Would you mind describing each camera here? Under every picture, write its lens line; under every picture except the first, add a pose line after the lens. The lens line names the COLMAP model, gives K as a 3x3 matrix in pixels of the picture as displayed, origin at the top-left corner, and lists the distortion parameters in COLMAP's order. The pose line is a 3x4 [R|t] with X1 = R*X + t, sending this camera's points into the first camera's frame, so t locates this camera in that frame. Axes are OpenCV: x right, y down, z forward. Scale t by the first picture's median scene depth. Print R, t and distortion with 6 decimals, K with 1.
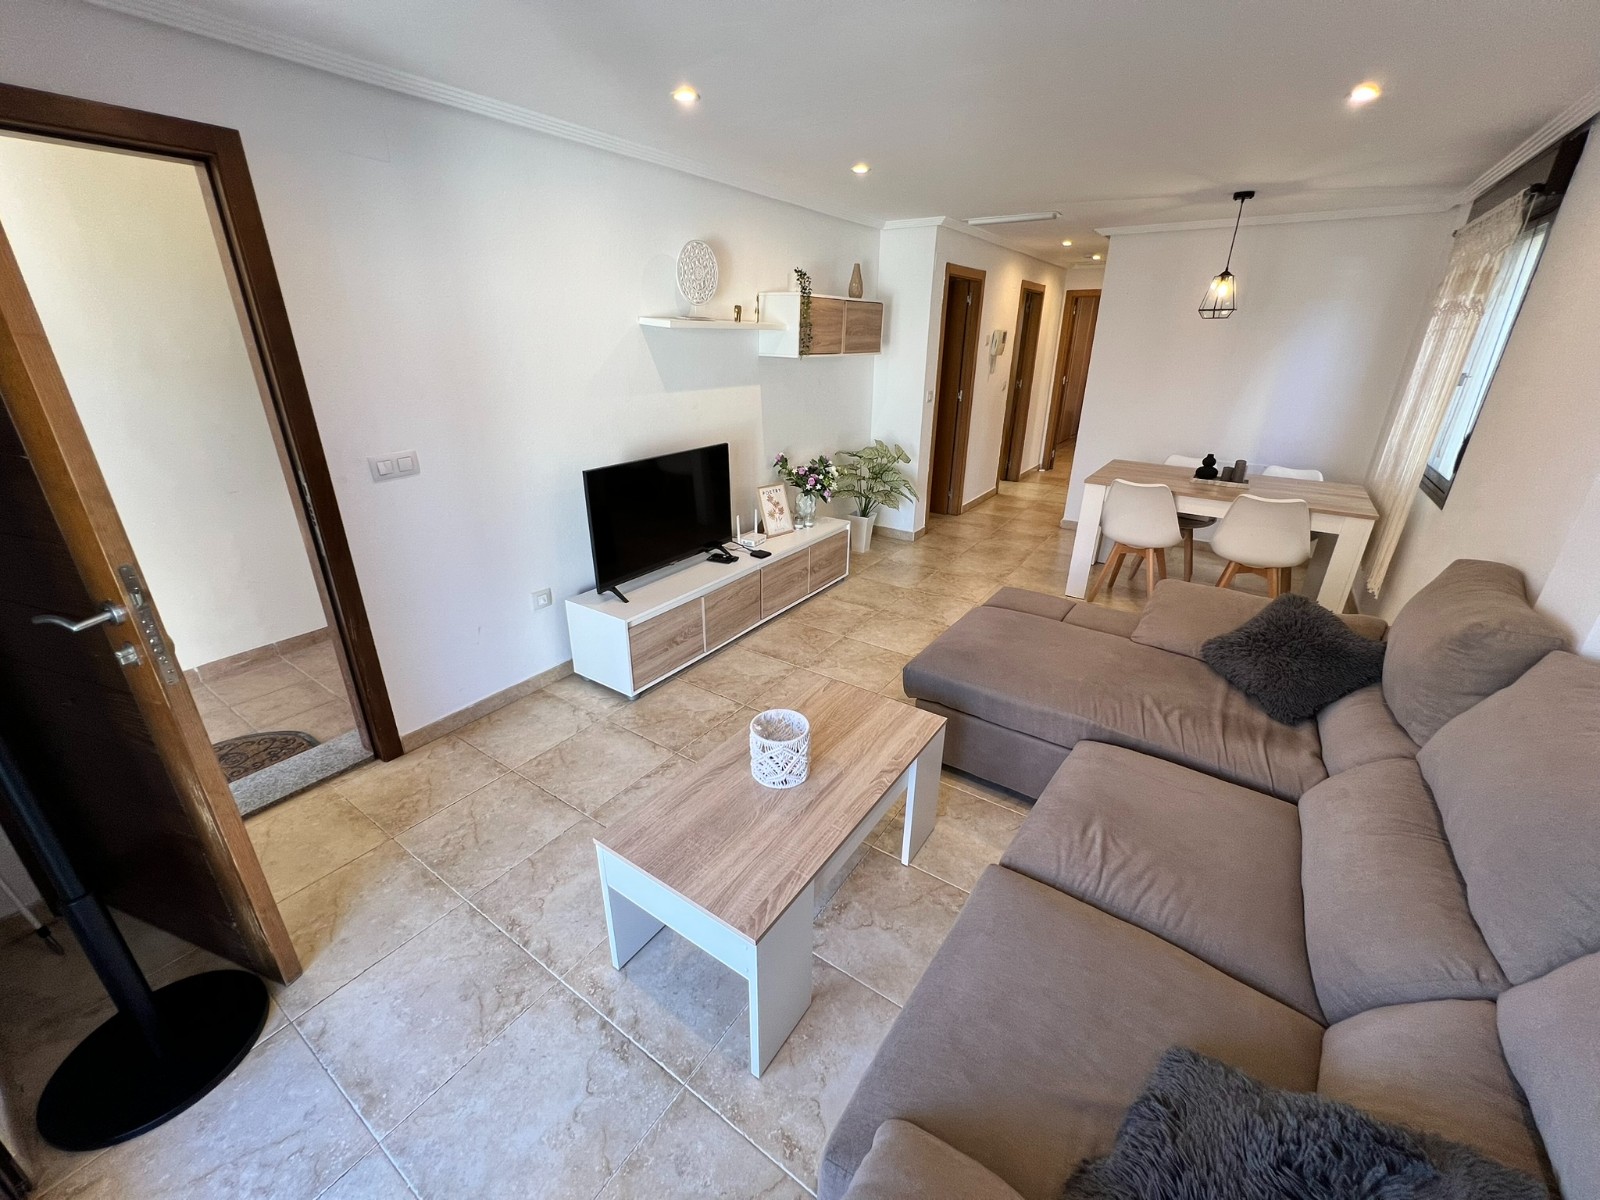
lens RADIAL K [[642.7, 0, 800.1], [0, 642.7, 600.3], [0, 0, 1]] dist [-0.002403, 0.000059]
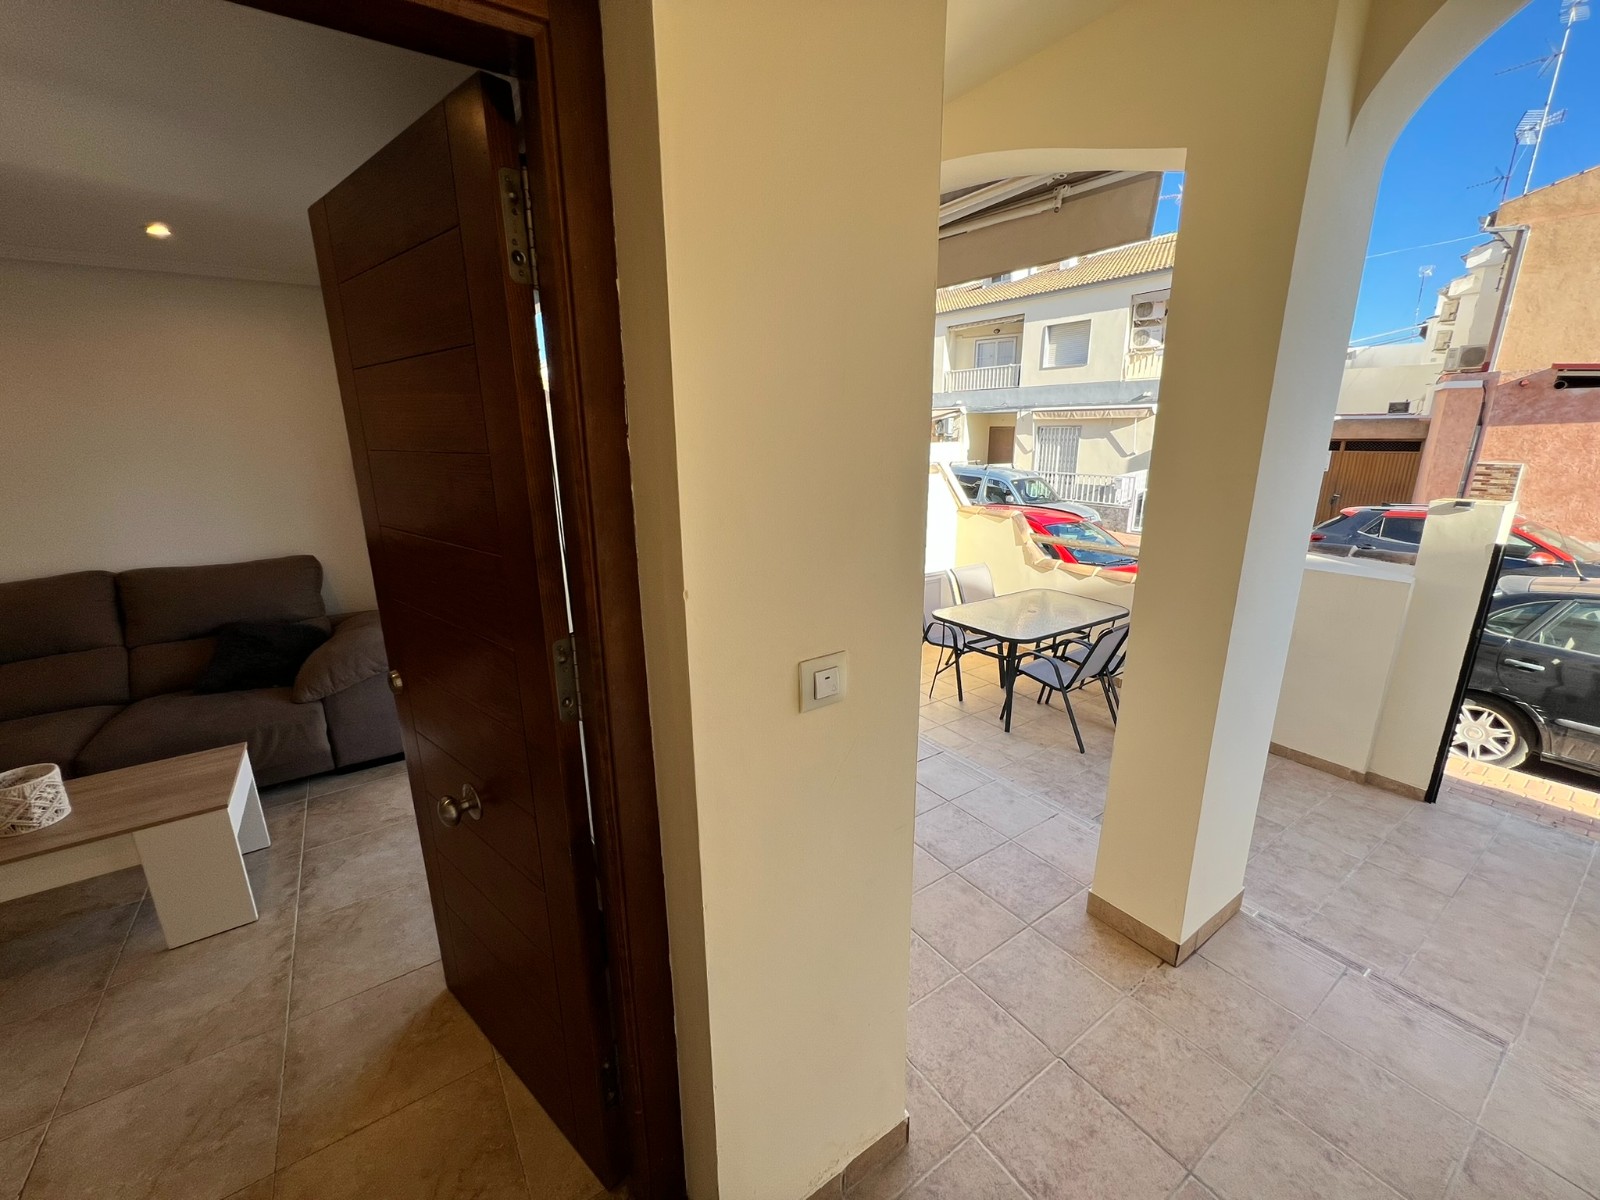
lens RADIAL K [[641.8, 0, 796.1], [0, 641.8, 593.7], [0, 0, 1]] dist [-0.001865, 0.000382]
pose [[-0.933571, -0.086033, 0.347913, -1.742255], [0.140984, 0.804335, 0.577208, -0.532321], [-0.329498, 0.587915, -0.738774, 1.282992]]
